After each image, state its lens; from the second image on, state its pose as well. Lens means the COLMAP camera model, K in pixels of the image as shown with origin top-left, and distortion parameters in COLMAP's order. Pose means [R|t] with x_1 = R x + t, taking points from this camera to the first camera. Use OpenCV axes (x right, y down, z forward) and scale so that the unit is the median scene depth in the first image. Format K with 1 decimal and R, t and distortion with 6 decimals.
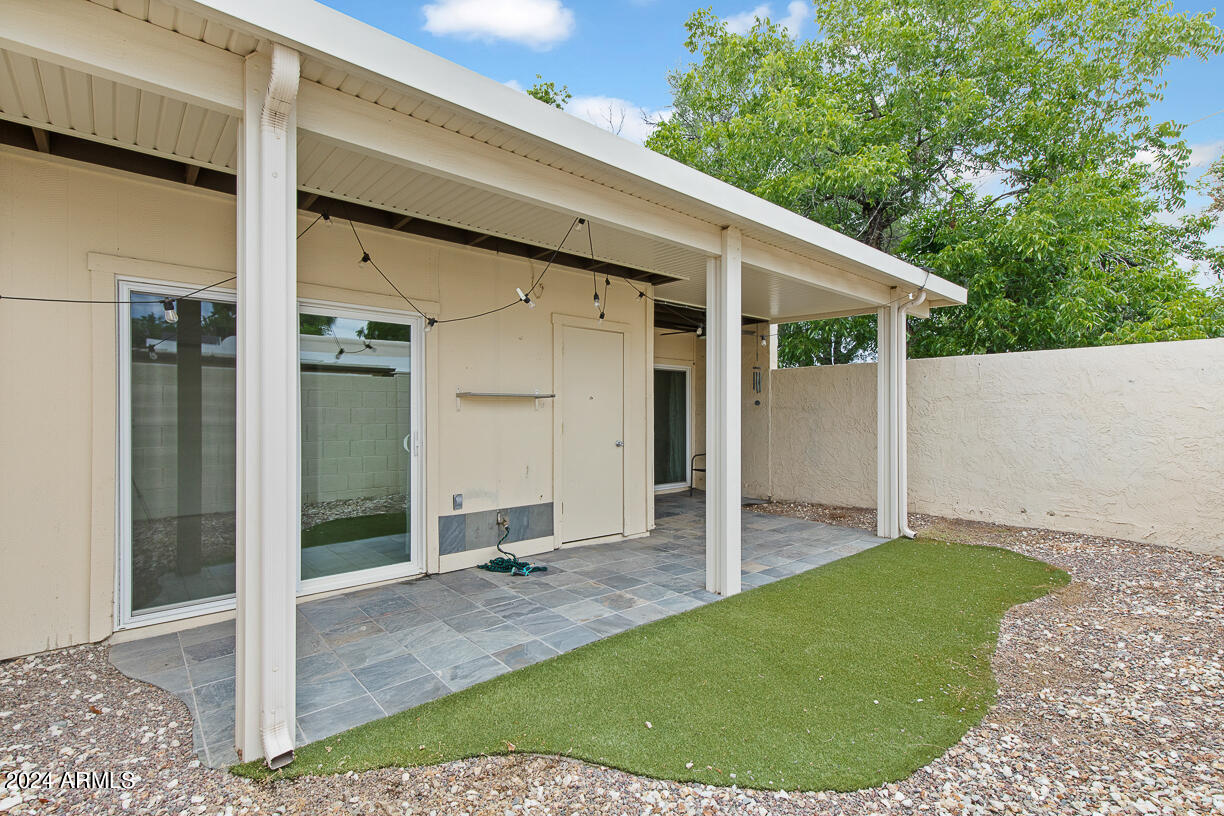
lens RADIAL K [[567.0, 0, 631.4], [0, 567.0, 415.4], [0, 0, 1]] dist [0.016534, 0.000127]
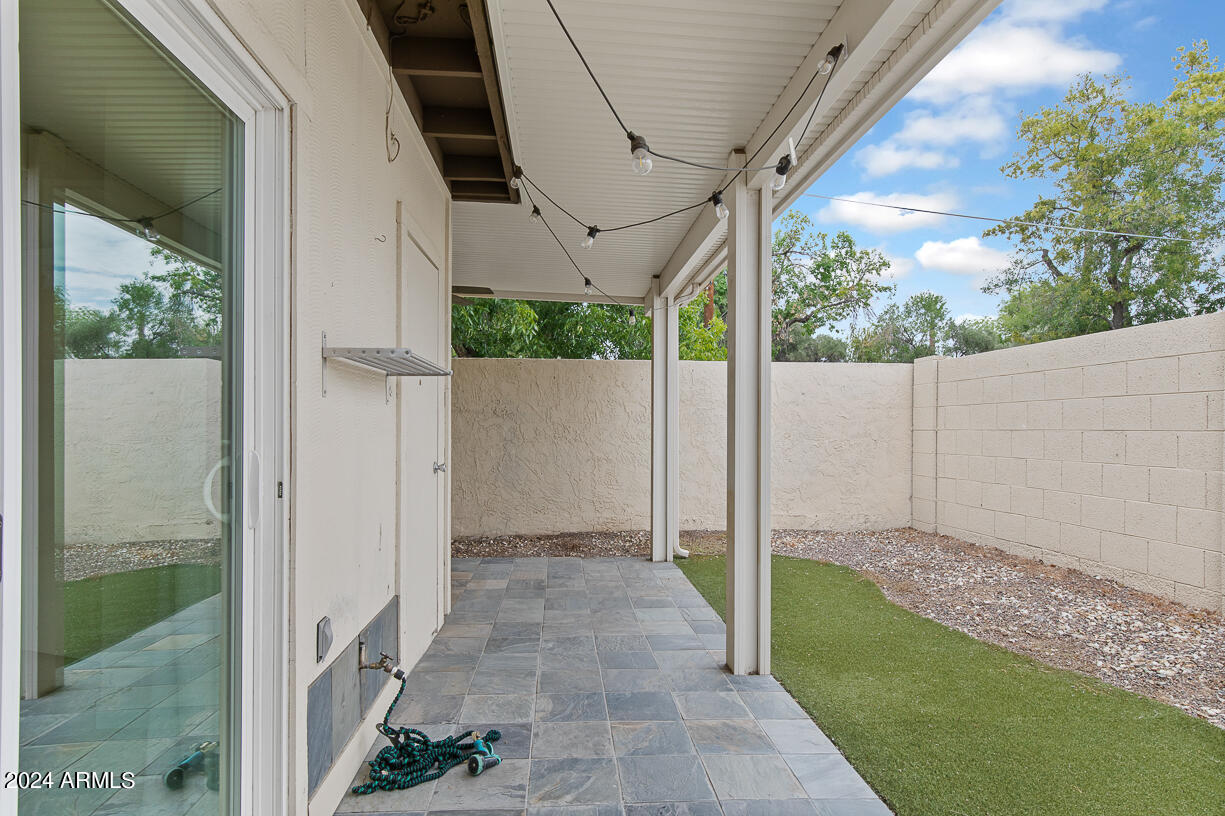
lens RADIAL K [[664.6, 0, 610.8], [0, 664.6, 429.9], [0, 0, 1]] dist [0.003654, 0.000383]
pose [[0.603840, -0.001101, 0.797105, -0.537261], [-0.003552, 0.999985, 0.004073, 0.012263], [-0.797098, -0.005291, 0.603827, 0.586800]]
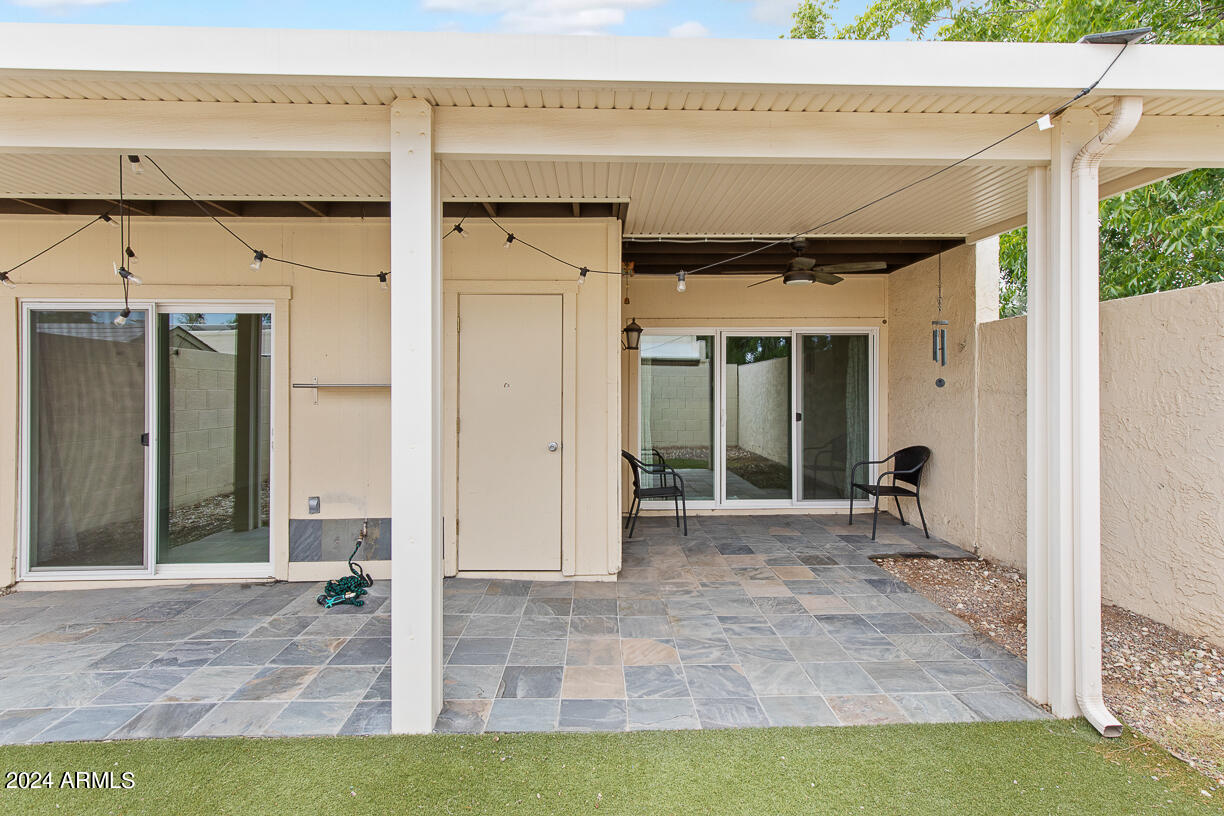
lens RADIAL K [[558.4, 0, 612.5], [0, 558.4, 393.2], [0, 0, 1]] dist [0.004457, 0.000171]
pose [[0.760957, -0.005731, -0.648777, 0.625097], [0.003535, 0.999983, -0.004687, -0.018525], [0.648793, 0.001273, 0.760964, 0.633600]]
